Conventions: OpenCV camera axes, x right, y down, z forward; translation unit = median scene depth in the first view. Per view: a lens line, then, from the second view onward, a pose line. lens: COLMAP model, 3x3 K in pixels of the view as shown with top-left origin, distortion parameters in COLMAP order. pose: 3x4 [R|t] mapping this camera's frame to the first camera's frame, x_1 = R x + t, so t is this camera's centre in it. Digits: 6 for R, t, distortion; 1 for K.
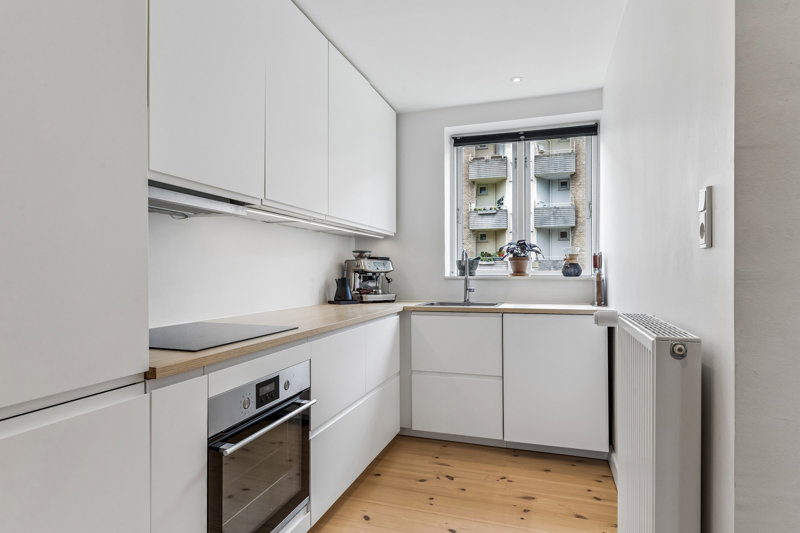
lens RADIAL K [[450.0, 0, 393.2], [0, 450.0, 272.8], [0, 0, 1]] dist [0.002882, 0.000251]
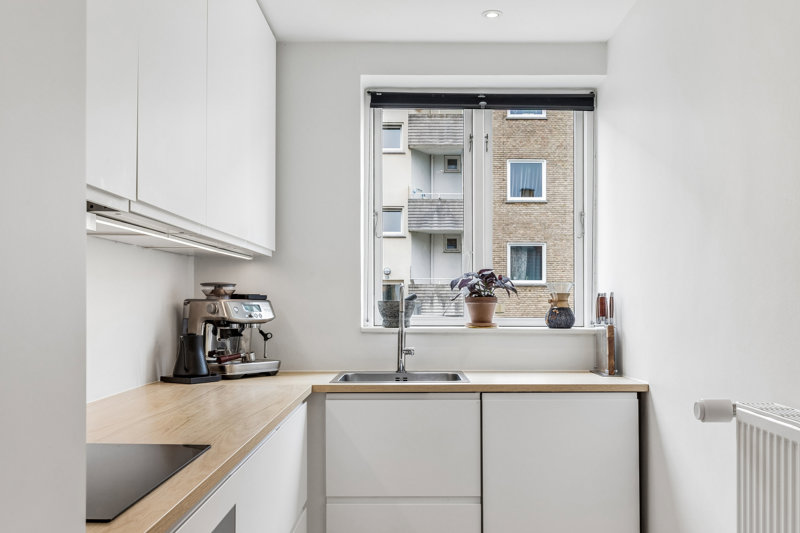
lens RADIAL K [[784.5, 0, 400.6], [0, 784.5, 281.2], [0, 0, 1]] dist [-0.006338, -0.004773]
pose [[0.948513, 0.012319, 0.316498, -0.166027], [-0.003932, 0.999624, -0.027124, -0.026775], [-0.316713, 0.024483, 0.948205, 0.018039]]
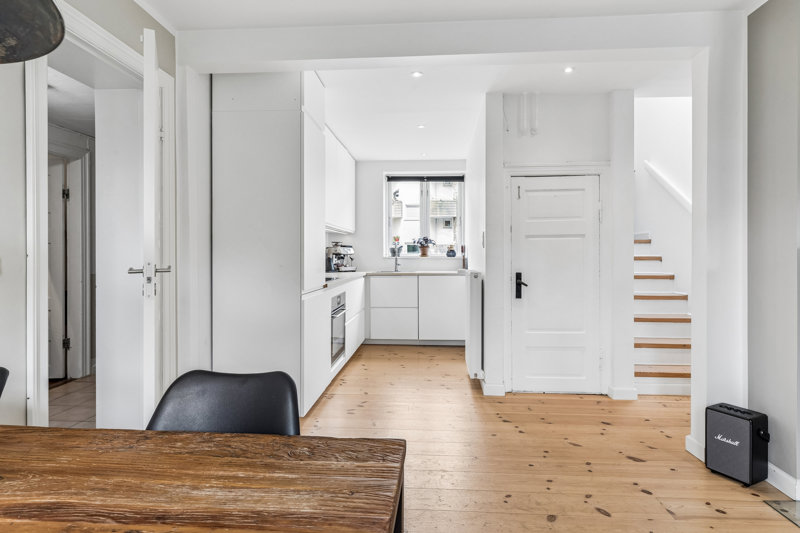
lens RADIAL K [[442.2, 0, 400.7], [0, 442.2, 256.9], [0, 0, 1]] dist [0.001859, 0.000515]
pose [[0.967332, 0.000676, 0.253511, -0.268367], [-0.001401, 0.999995, 0.002677, 0.003400], [-0.253508, -0.002944, 0.967329, -0.714078]]
